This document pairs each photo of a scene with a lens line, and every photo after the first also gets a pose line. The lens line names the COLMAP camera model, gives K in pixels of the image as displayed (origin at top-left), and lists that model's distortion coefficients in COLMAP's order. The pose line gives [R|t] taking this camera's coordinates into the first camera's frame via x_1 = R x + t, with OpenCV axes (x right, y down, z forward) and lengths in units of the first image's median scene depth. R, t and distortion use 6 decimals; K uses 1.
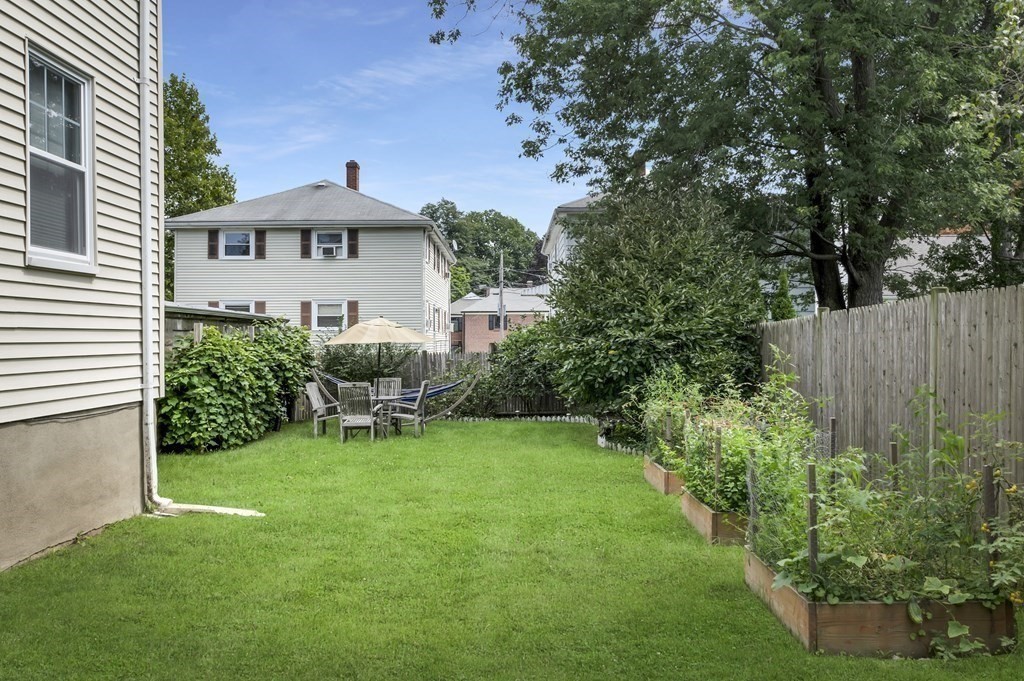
lens RADIAL K [[762.5, 0, 511.5], [0, 762.5, 341.8], [0, 0, 1]] dist [-0.006636, -0.002239]
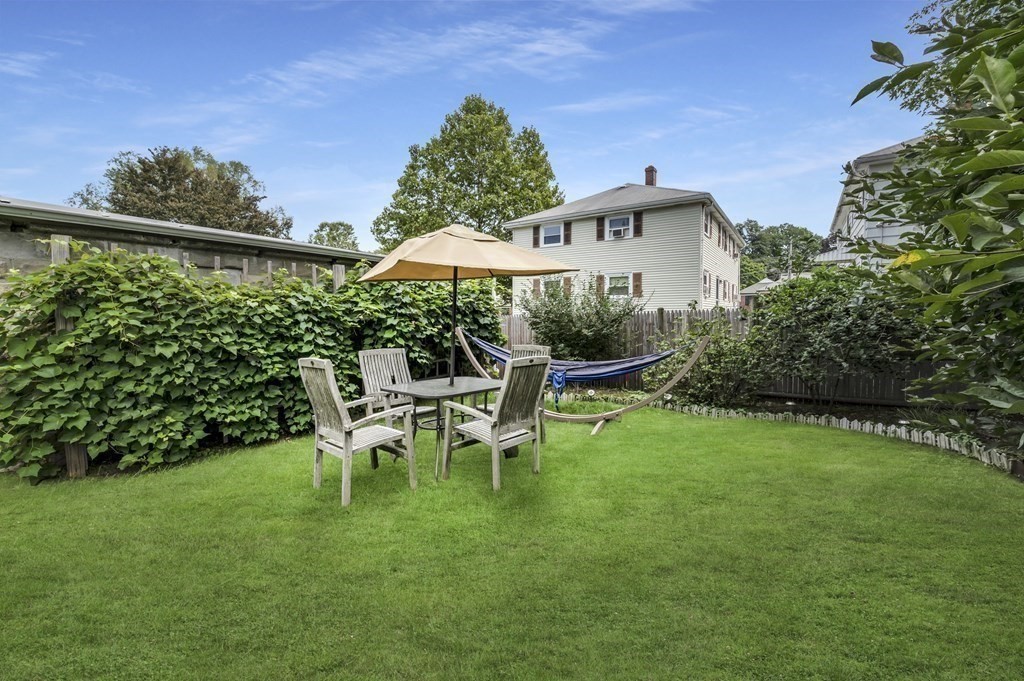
lens RADIAL K [[433.8, 0, 508.8], [0, 433.8, 341.1], [0, 0, 1]] dist [-0.003689, -0.000244]
pose [[0.831719, 0.031858, -0.554282, 0.005826], [0.003608, 0.998021, 0.062777, 0.010324], [0.555185, -0.054212, 0.829958, 0.314118]]
